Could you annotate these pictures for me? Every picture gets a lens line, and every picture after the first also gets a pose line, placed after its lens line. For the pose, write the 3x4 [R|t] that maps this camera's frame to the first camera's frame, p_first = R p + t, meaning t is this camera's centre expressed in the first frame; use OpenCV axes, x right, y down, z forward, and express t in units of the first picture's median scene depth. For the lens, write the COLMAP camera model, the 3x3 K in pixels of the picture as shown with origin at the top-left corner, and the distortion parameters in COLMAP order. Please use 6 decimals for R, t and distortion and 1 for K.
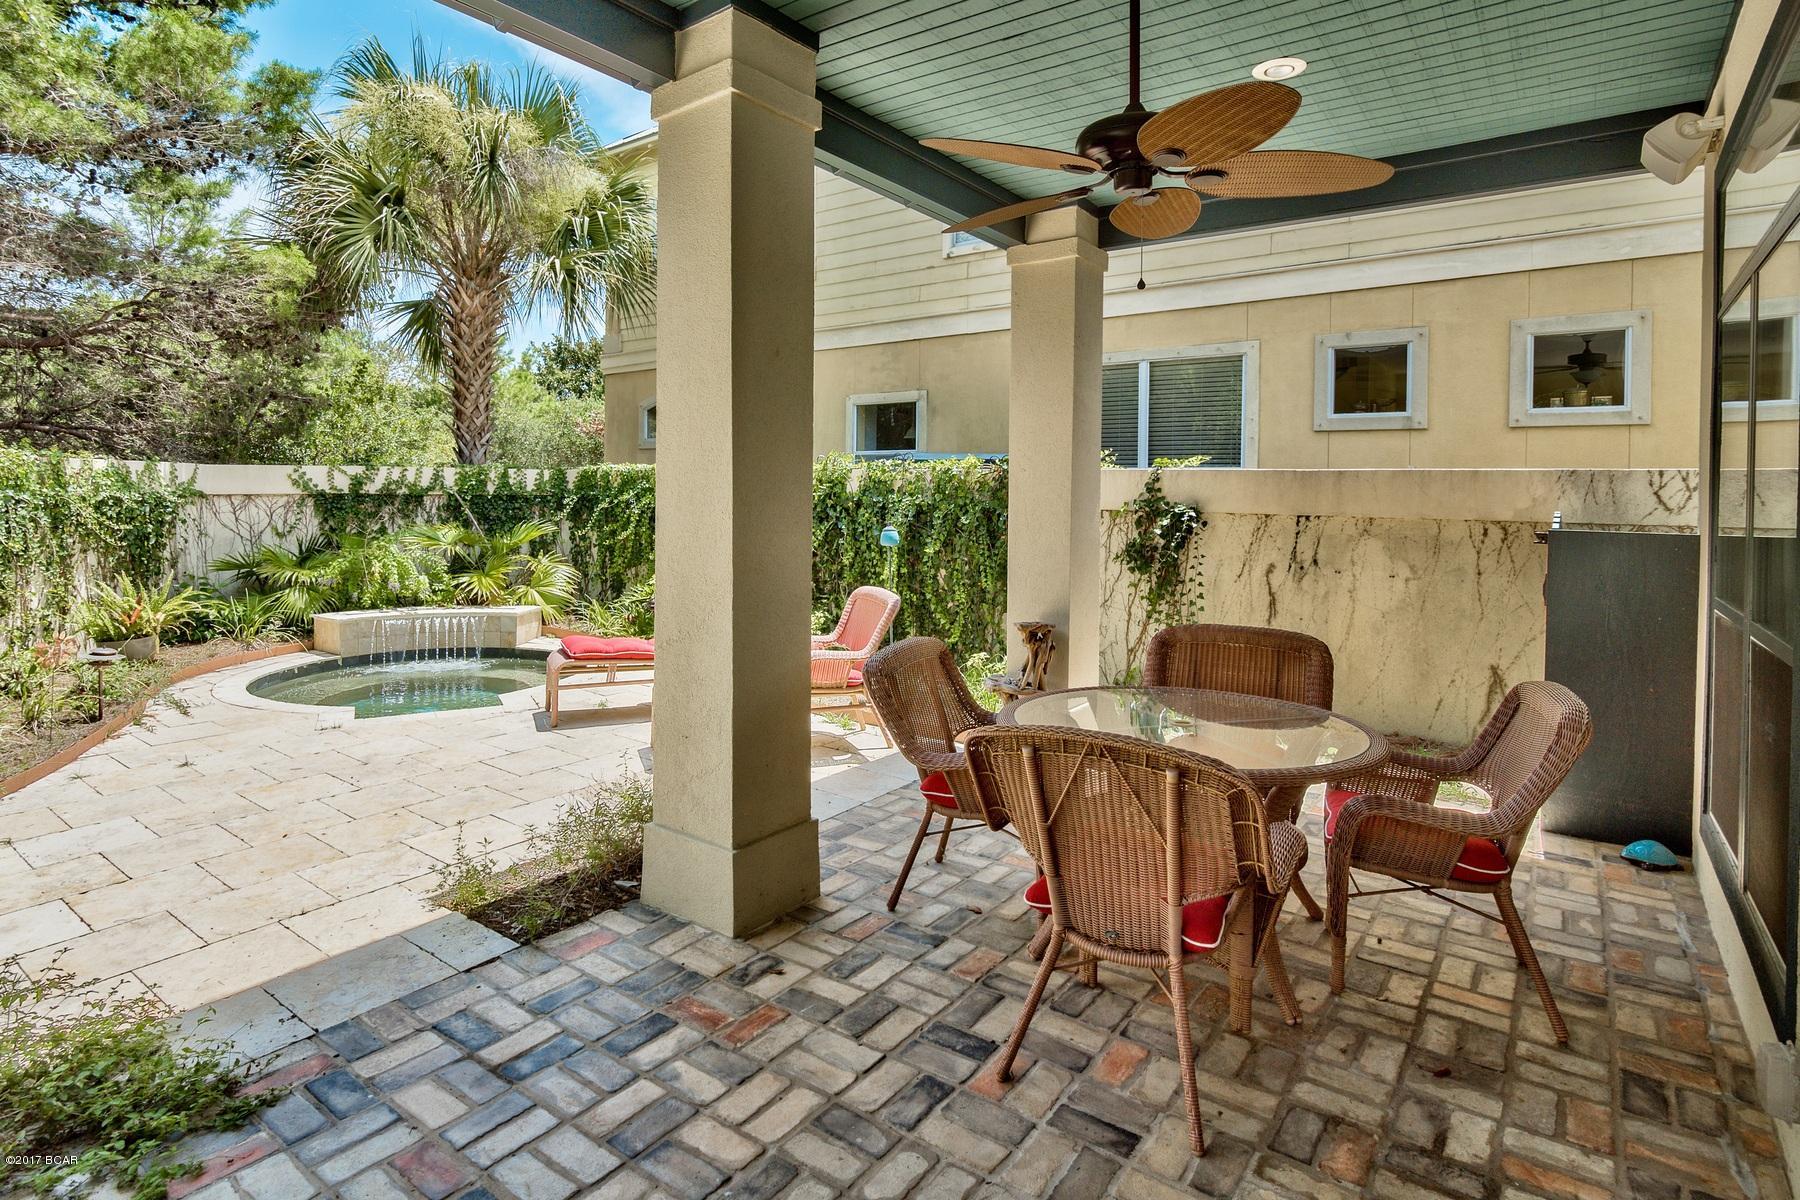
lens RADIAL K [[881.6, 0, 895.9], [0, 881.6, 509.6], [0, 0, 1]] dist [-0.002257, -0.000649]
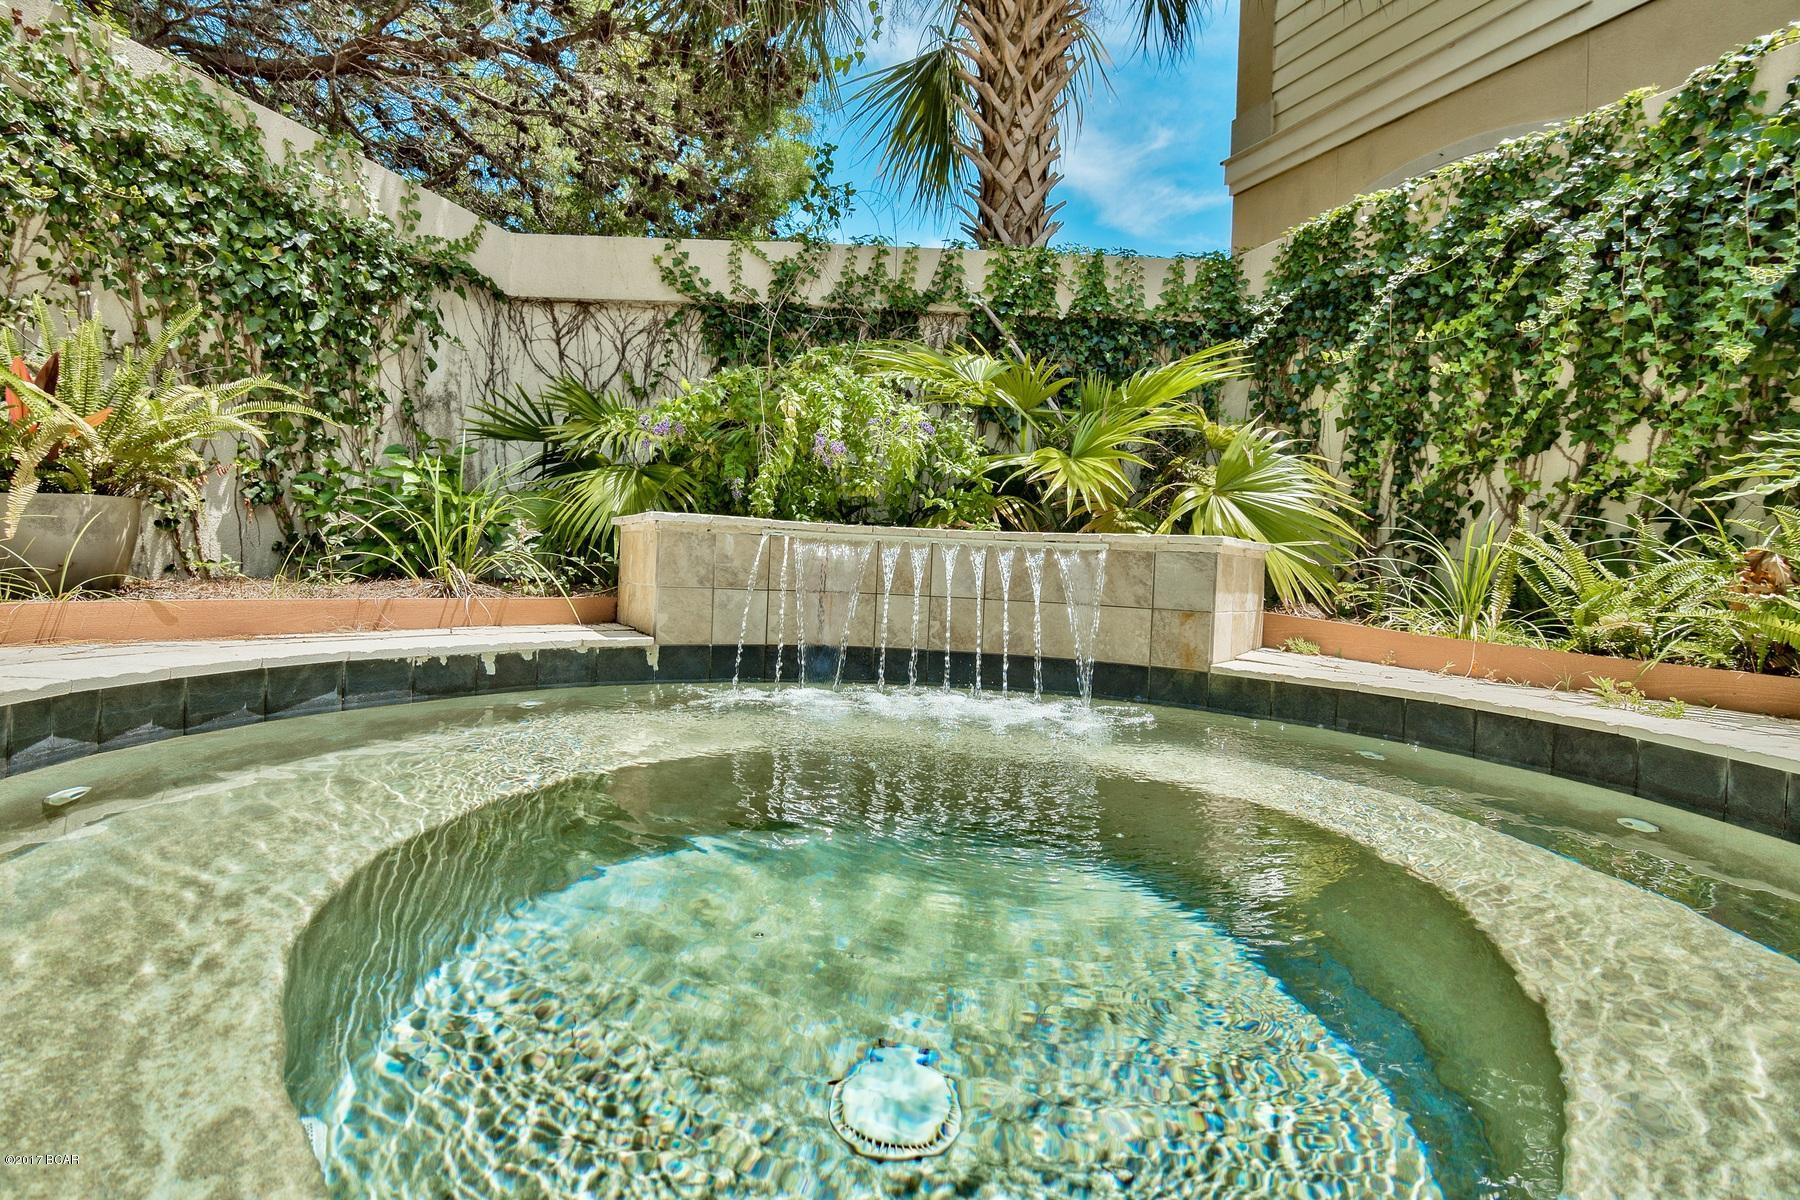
lens RADIAL K [[954.8, 0, 889.9], [0, 954.8, 558.3], [0, 0, 1]] dist [-0.002997, -0.000496]
pose [[0.868043, 0.018232, -0.496154, -0.339057], [-0.033882, 0.999171, -0.022562, 0.120649], [0.495331, 0.036395, 0.867942, 0.638254]]
